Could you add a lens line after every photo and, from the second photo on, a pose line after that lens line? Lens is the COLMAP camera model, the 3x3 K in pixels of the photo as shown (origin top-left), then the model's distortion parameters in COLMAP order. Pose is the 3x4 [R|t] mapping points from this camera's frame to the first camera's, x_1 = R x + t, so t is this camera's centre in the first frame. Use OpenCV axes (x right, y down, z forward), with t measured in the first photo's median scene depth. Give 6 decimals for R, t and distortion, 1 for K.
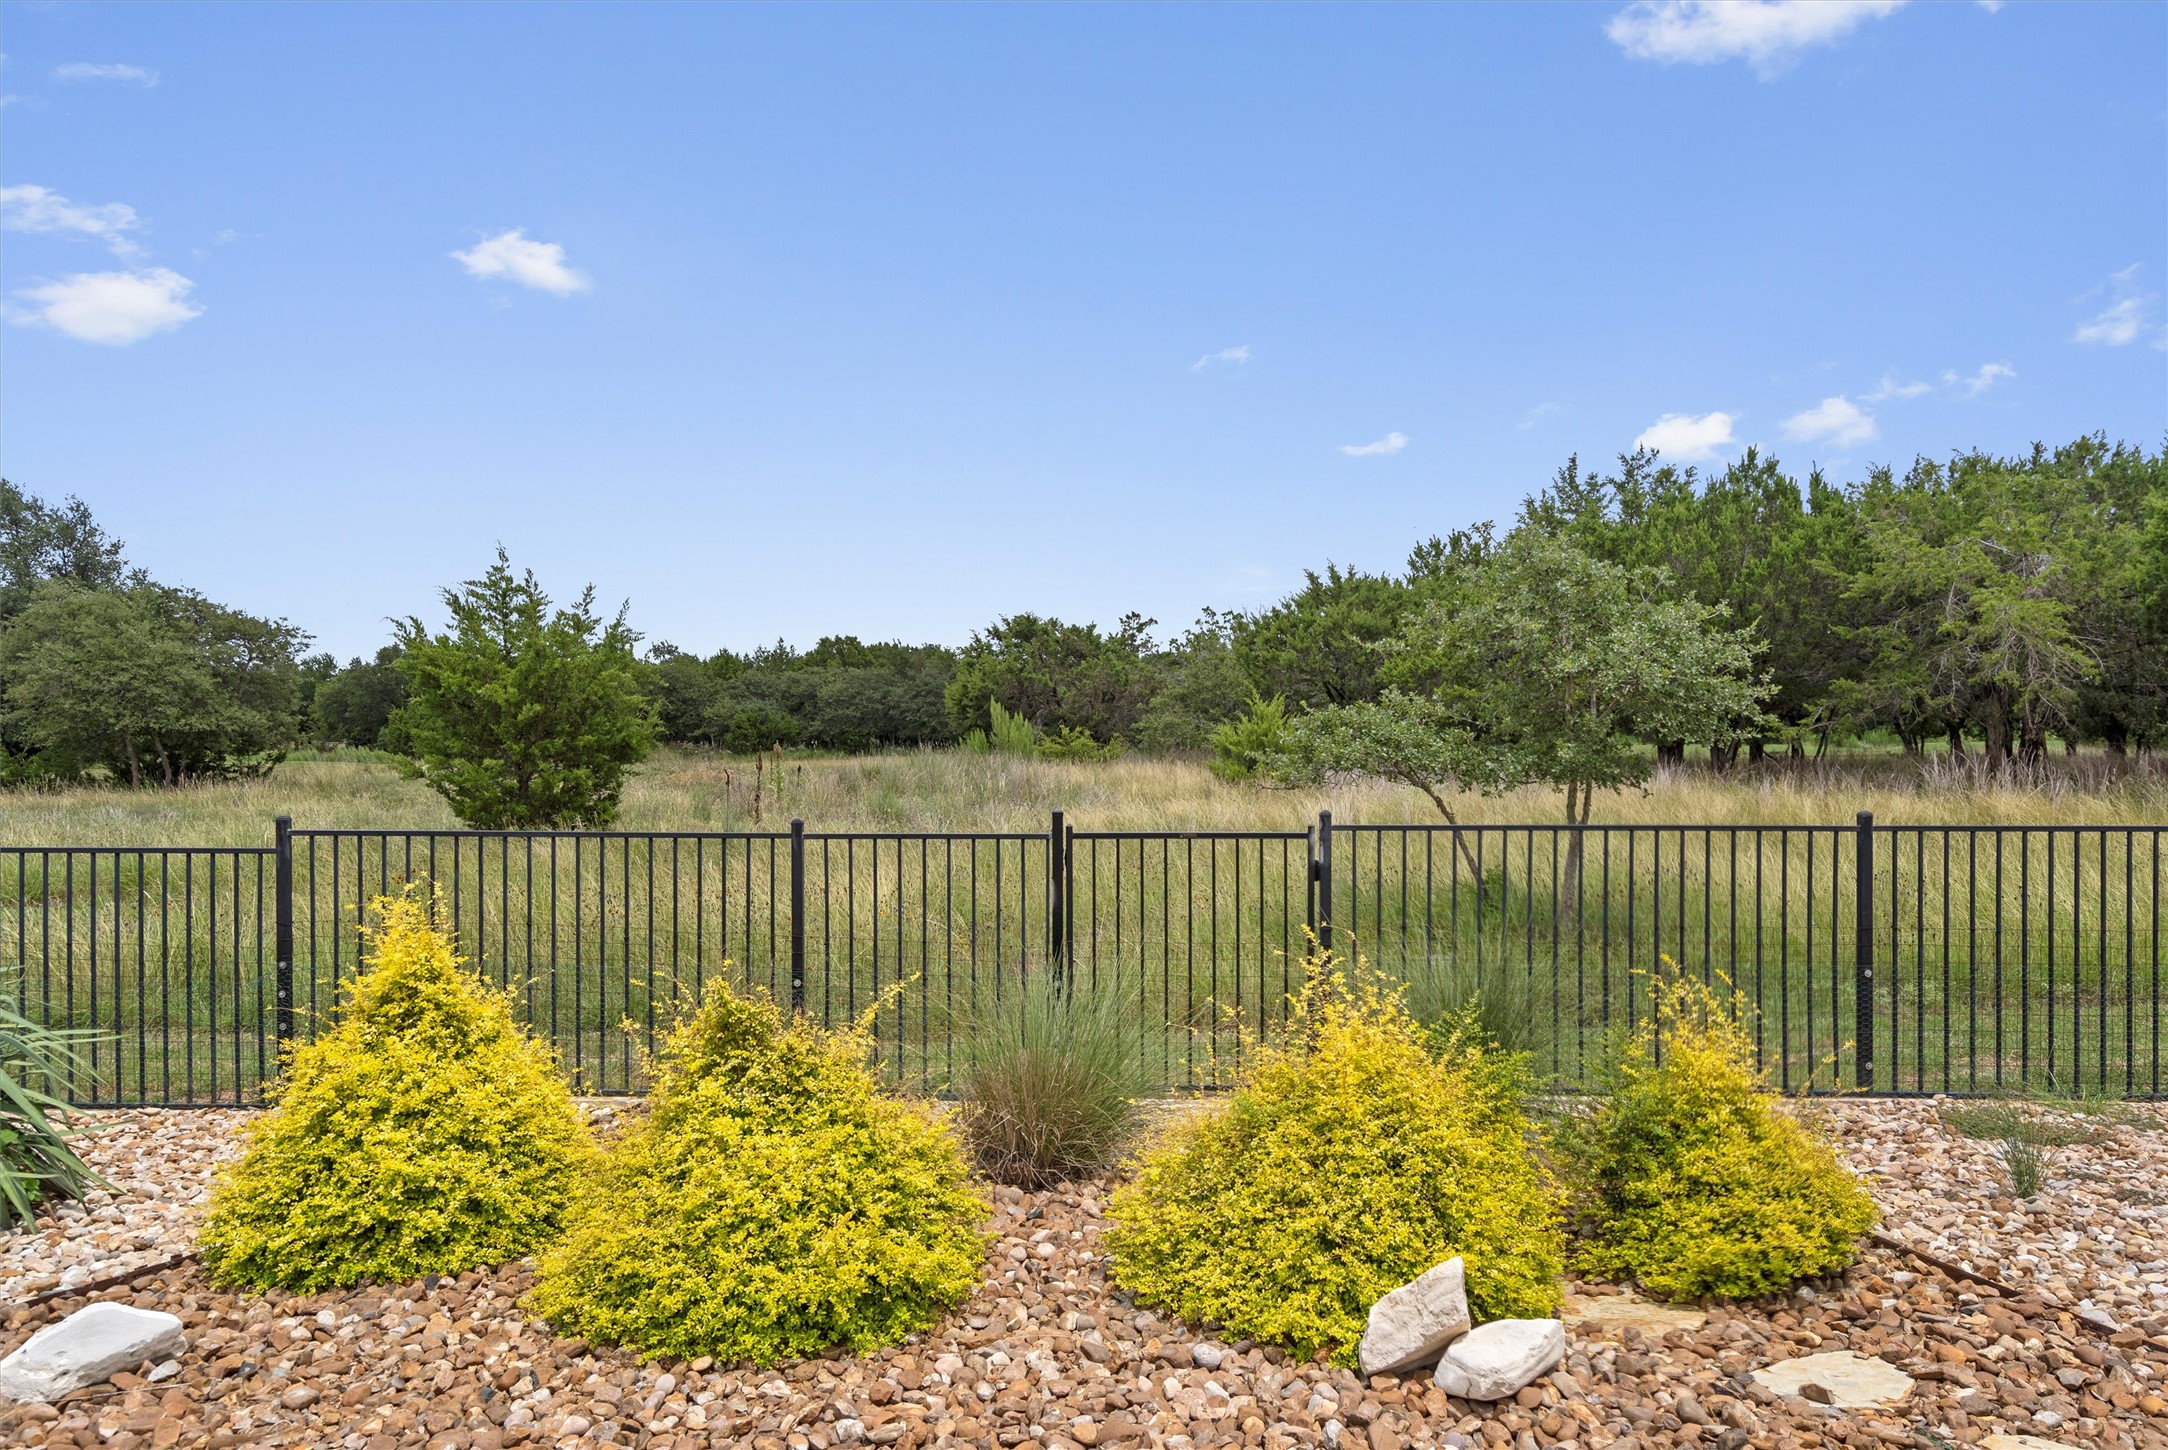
lens RADIAL K [[1545.1, 0, 1084.0], [0, 1545.1, 725.0], [0, 0, 1]] dist [0.002814, 0.000754]
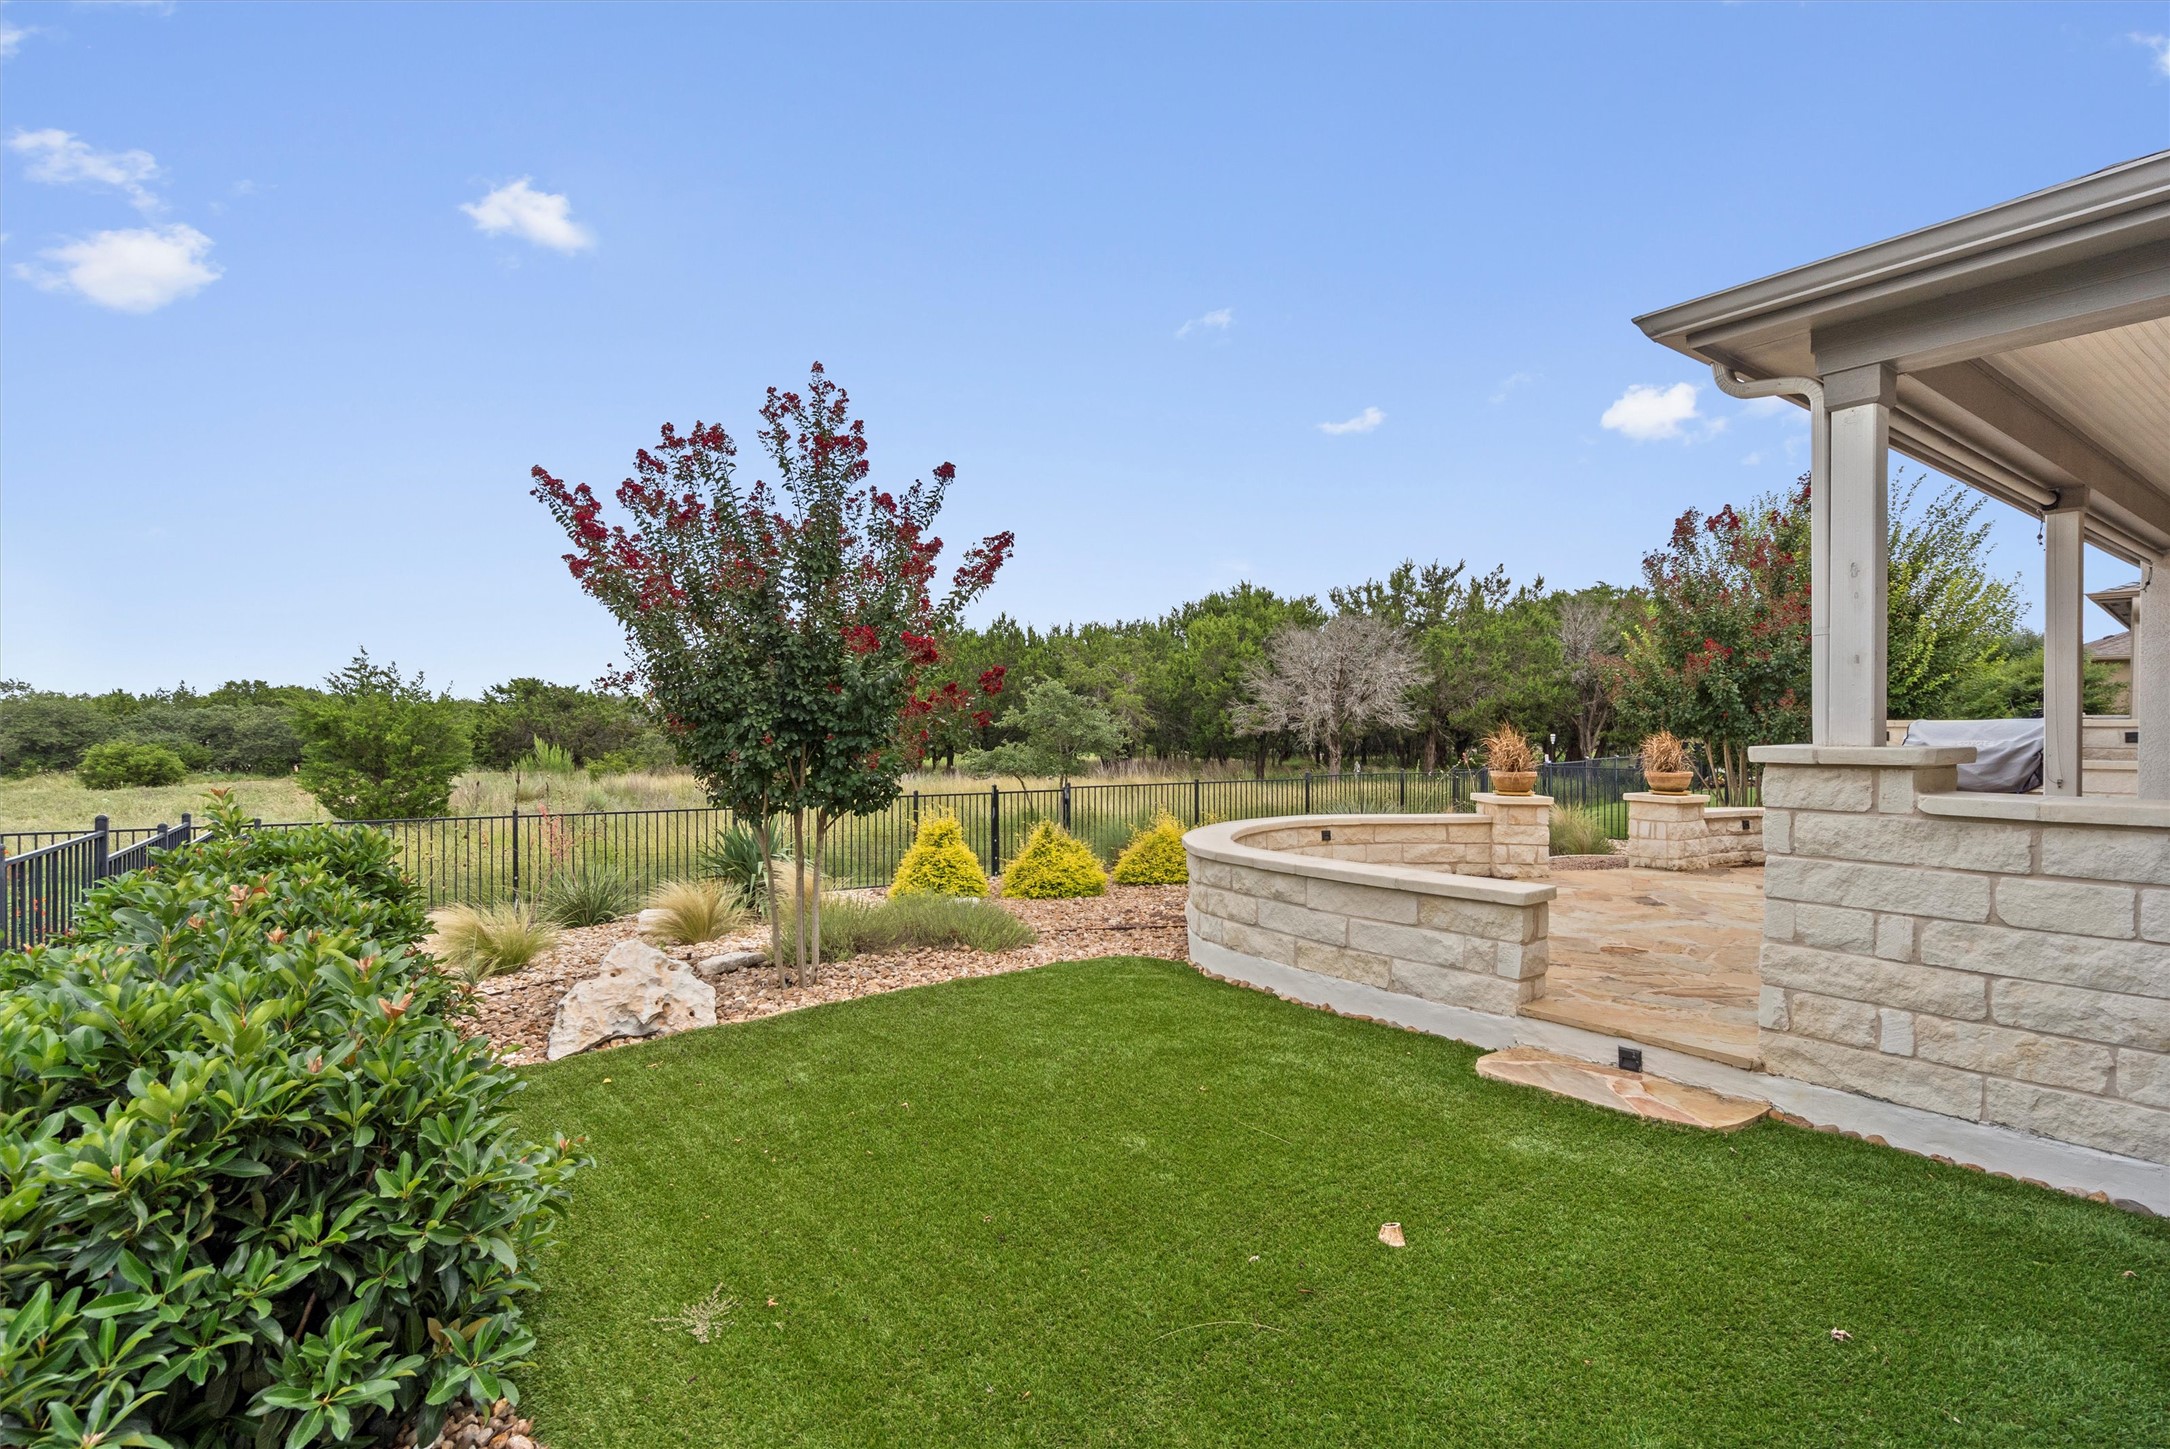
lens RADIAL K [[1043.4, 0, 1076.4], [0, 1043.4, 723.5], [0, 0, 1]] dist [-0.001330, 0.000092]
pose [[0.834594, 0.003805, 0.550853, -0.247058], [0.008206, 0.999779, -0.019339, -0.006054], [-0.550805, 0.020660, 0.834378, -0.199076]]
